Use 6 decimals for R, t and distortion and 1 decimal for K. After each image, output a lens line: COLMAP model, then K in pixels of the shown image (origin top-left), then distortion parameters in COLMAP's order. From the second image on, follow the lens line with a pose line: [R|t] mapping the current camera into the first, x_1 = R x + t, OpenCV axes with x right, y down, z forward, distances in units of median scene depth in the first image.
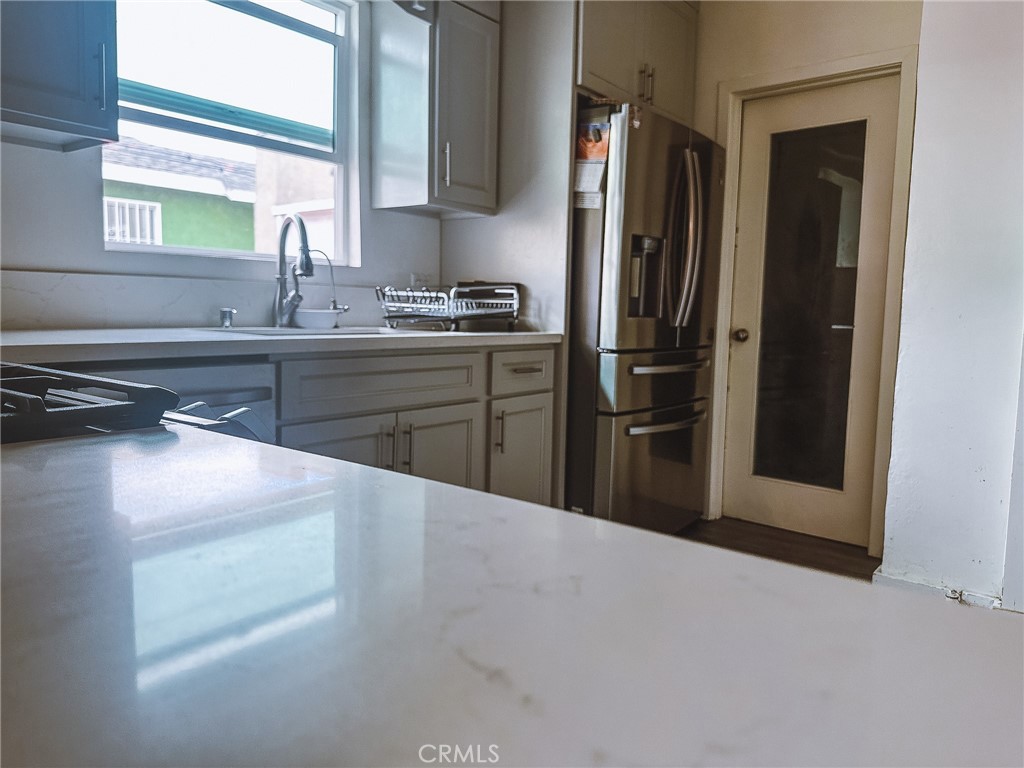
lens RADIAL K [[712.7, 0, 518.2], [0, 712.7, 383.9], [0, 0, 1]] dist [0.110162, -0.149884]
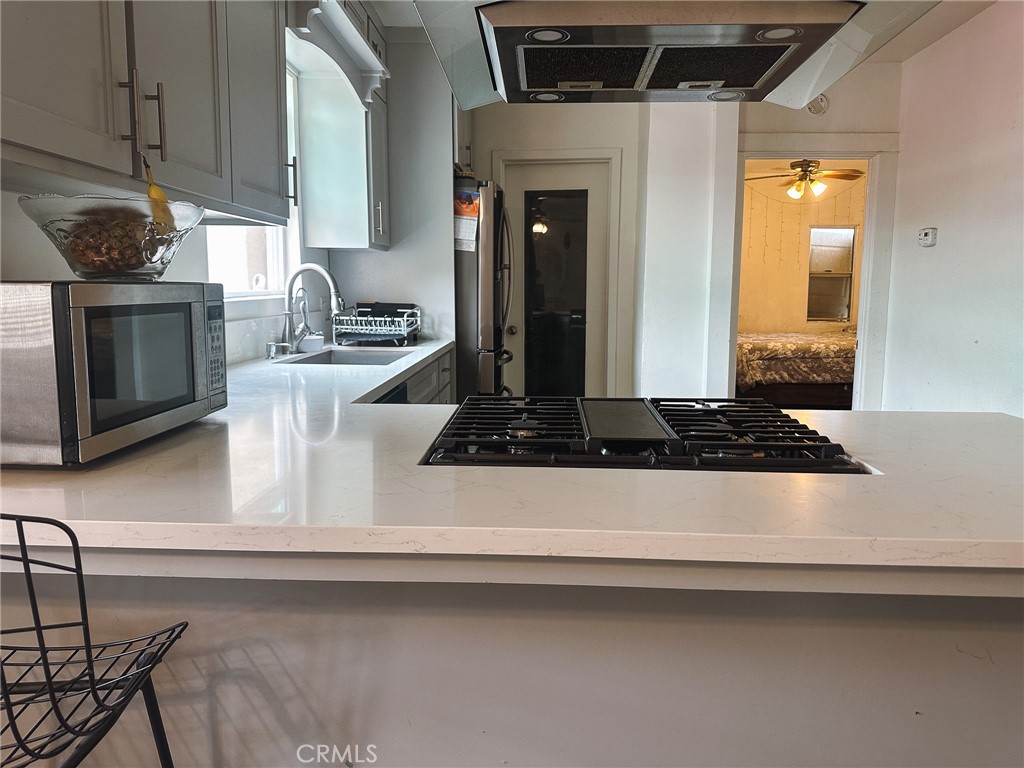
lens RADIAL K [[712.7, 0, 518.2], [0, 712.7, 383.9], [0, 0, 1]] dist [0.110162, -0.149884]
pose [[0.807053, -0.097343, 0.582401, -0.663597], [0.070118, 0.995138, 0.069164, -0.075447], [-0.586302, -0.014982, 0.809954, -0.200871]]
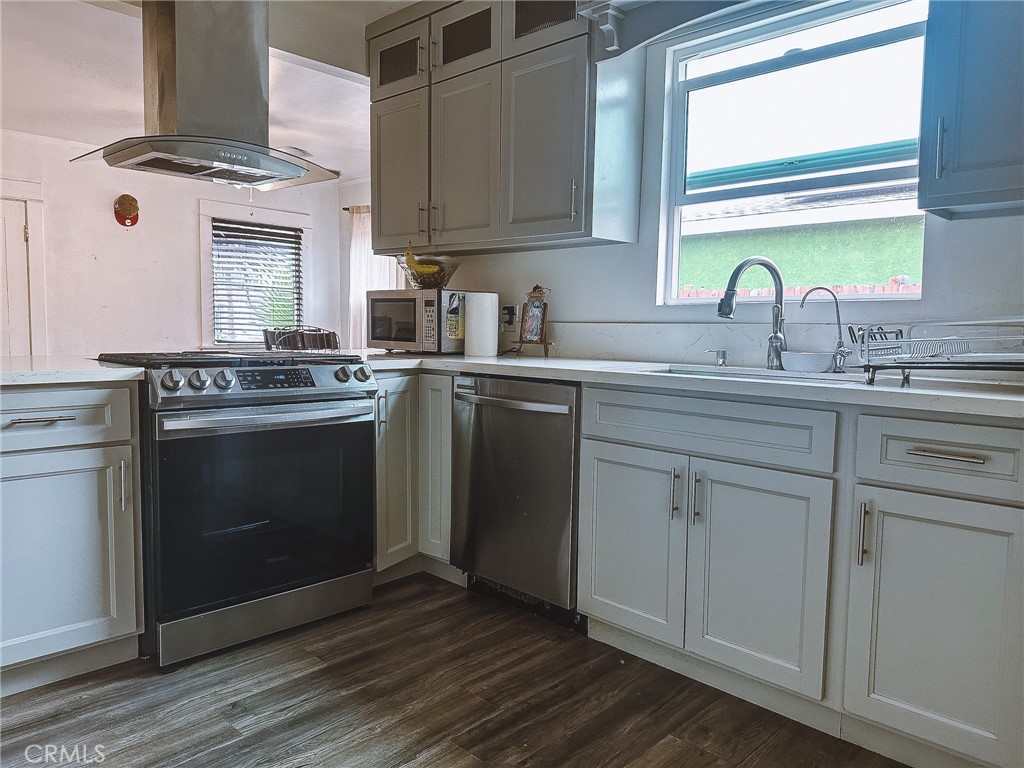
lens RADIAL K [[713.1, 0, 507.7], [0, 713.1, 381.0], [0, 0, 1]] dist [0.123127, -0.204198]
pose [[-0.111758, 0.052591, -0.992343, 0.637760], [-0.119487, 0.990642, 0.065957, -0.075037], [0.986526, 0.125944, -0.104428, 0.672612]]
